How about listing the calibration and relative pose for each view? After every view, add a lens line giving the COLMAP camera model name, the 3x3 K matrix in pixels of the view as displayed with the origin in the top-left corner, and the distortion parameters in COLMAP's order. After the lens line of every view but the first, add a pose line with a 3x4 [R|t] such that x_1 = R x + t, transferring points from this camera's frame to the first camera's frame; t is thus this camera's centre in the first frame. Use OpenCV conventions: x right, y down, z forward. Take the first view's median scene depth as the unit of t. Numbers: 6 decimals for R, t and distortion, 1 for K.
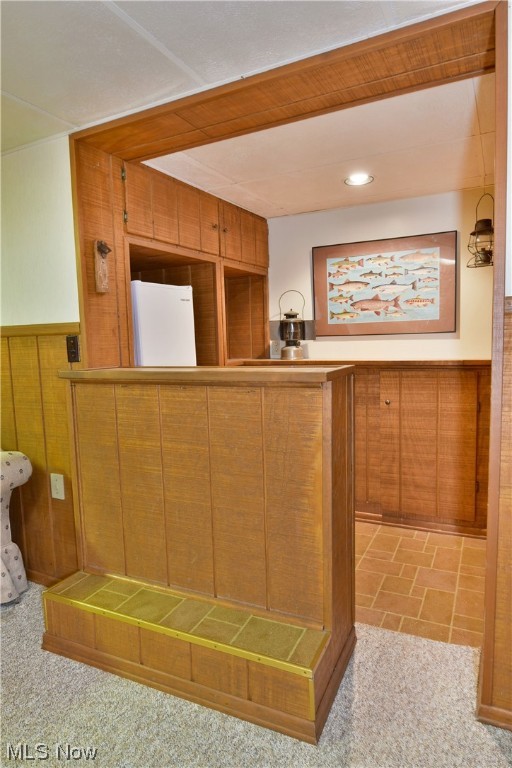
lens RADIAL K [[470.8, 0, 253.3], [0, 470.8, 386.5], [0, 0, 1]] dist [-0.016496, -0.000862]
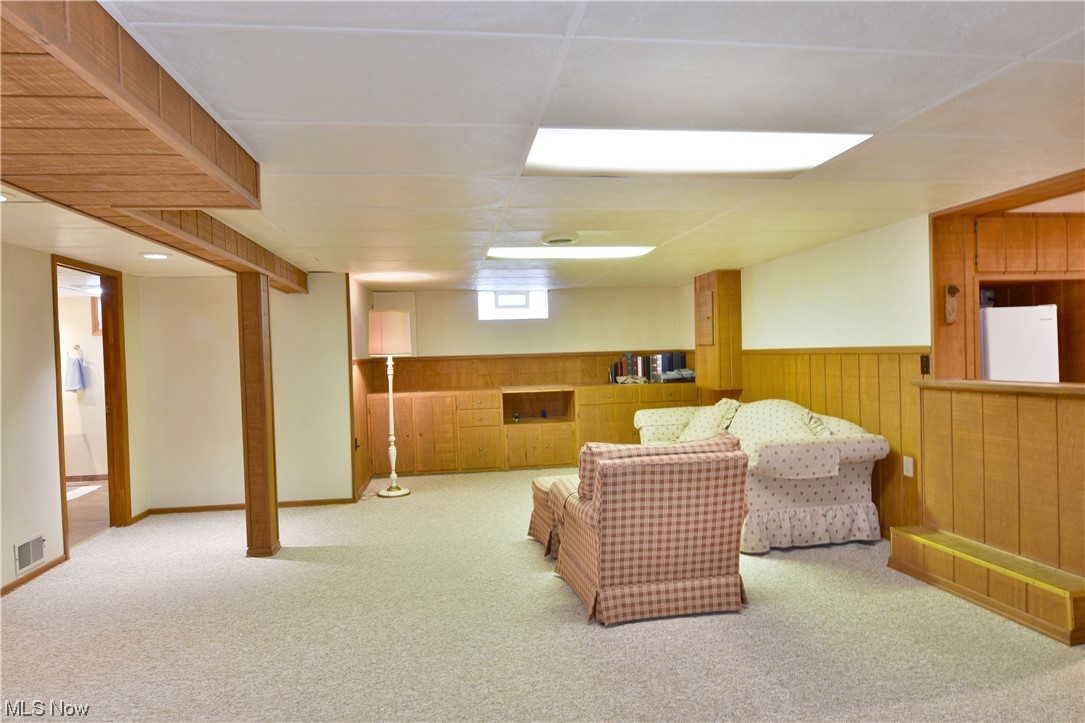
lens RADIAL K [[665.1, 0, 538.3], [0, 665.1, 363.7], [0, 0, 1]] dist [-0.016496, -0.000862]
pose [[0.579079, 0.023758, -0.814925, 0.528069], [-0.072105, 0.997151, -0.022166, 0.040351], [0.812076, 0.071596, 0.579142, -1.020066]]
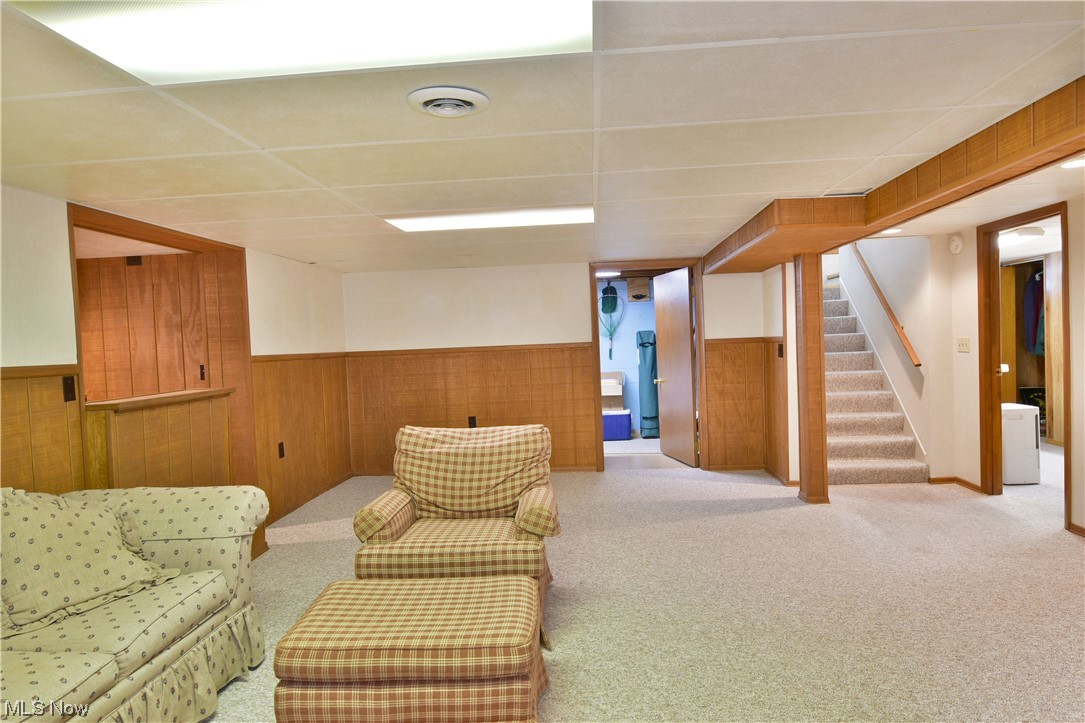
lens RADIAL K [[665.1, 0, 543.5], [0, 665.1, 362.7], [0, 0, 1]] dist [-0.016496, -0.000862]
pose [[-0.391415, 0.016530, 0.920066, -2.182358], [0.143955, 0.988629, 0.043480, -0.047706], [-0.908885, 0.149466, -0.389344, 0.585670]]
